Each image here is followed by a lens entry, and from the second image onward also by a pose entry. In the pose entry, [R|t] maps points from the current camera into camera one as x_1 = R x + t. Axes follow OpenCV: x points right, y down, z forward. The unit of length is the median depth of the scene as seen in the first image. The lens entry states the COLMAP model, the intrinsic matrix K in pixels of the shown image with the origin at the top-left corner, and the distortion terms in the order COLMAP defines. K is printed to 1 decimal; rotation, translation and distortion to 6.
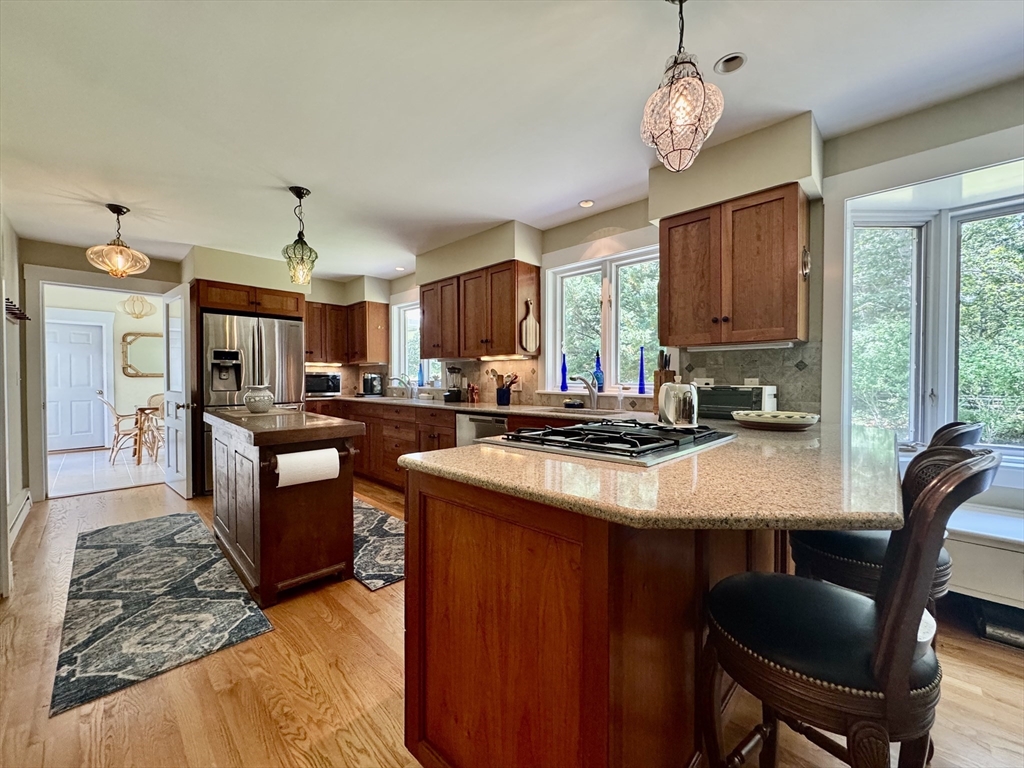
lens RADIAL K [[409.0, 0, 512.0], [0, 409.0, 384.0], [0, 0, 1]] dist [-0.003910, 0.000482]
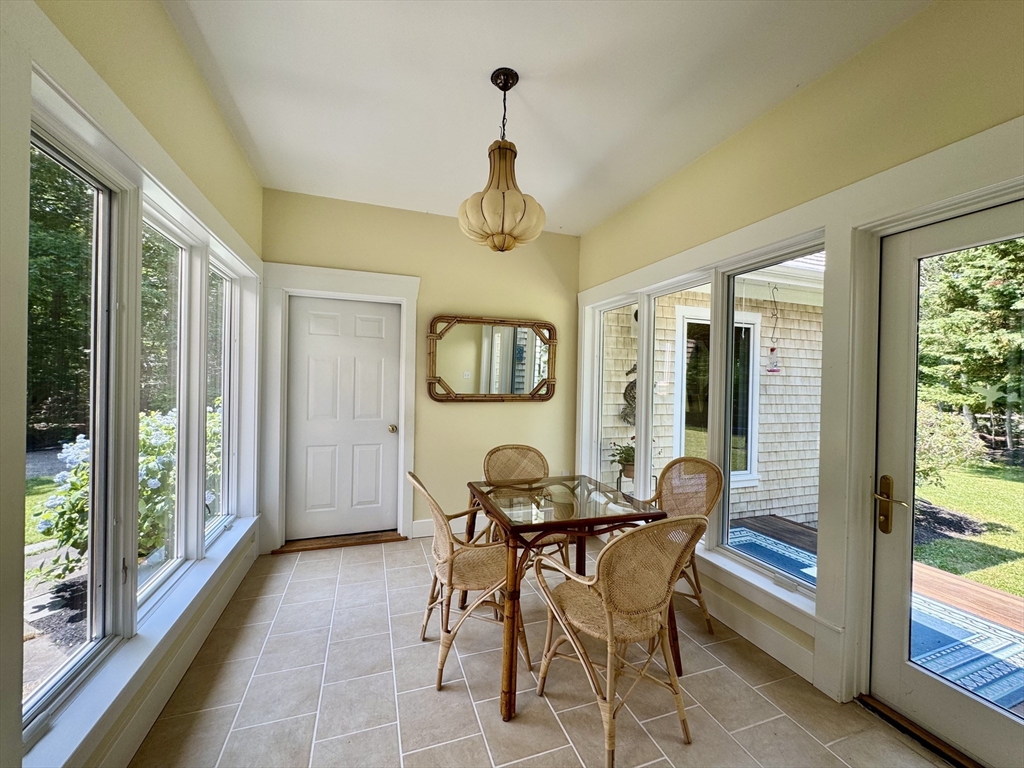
lens RADIAL K [[409.0, 0, 512.0], [0, 409.0, 384.0], [0, 0, 1]] dist [-0.003910, 0.000482]
pose [[0.895057, 0.023185, -0.445348, -1.328019], [-0.028918, 0.999563, -0.006081, -0.081931], [0.445012, 0.018322, 0.895337, 1.231908]]
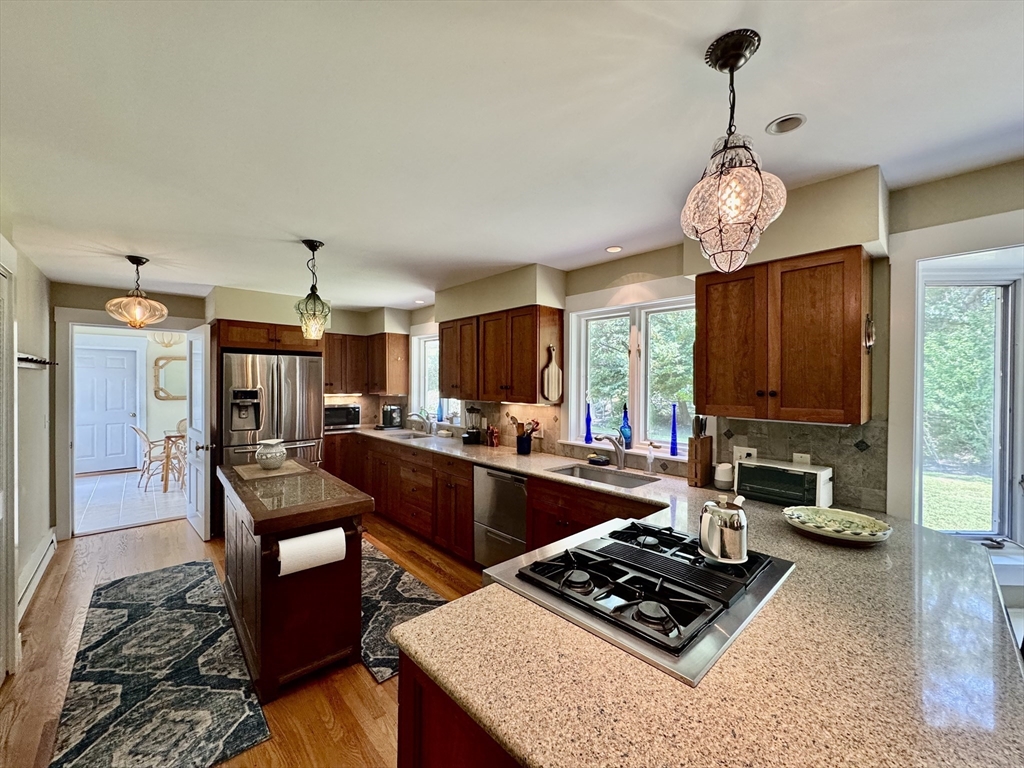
lens RADIAL K [[409.0, 0, 512.0], [0, 409.0, 384.0], [0, 0, 1]] dist [-0.003910, 0.000482]
pose [[0.998288, 0.005790, -0.058204, 0.006562], [-0.006374, 0.999931, -0.009857, -0.112559], [0.058143, 0.010211, 0.998256, 0.056605]]
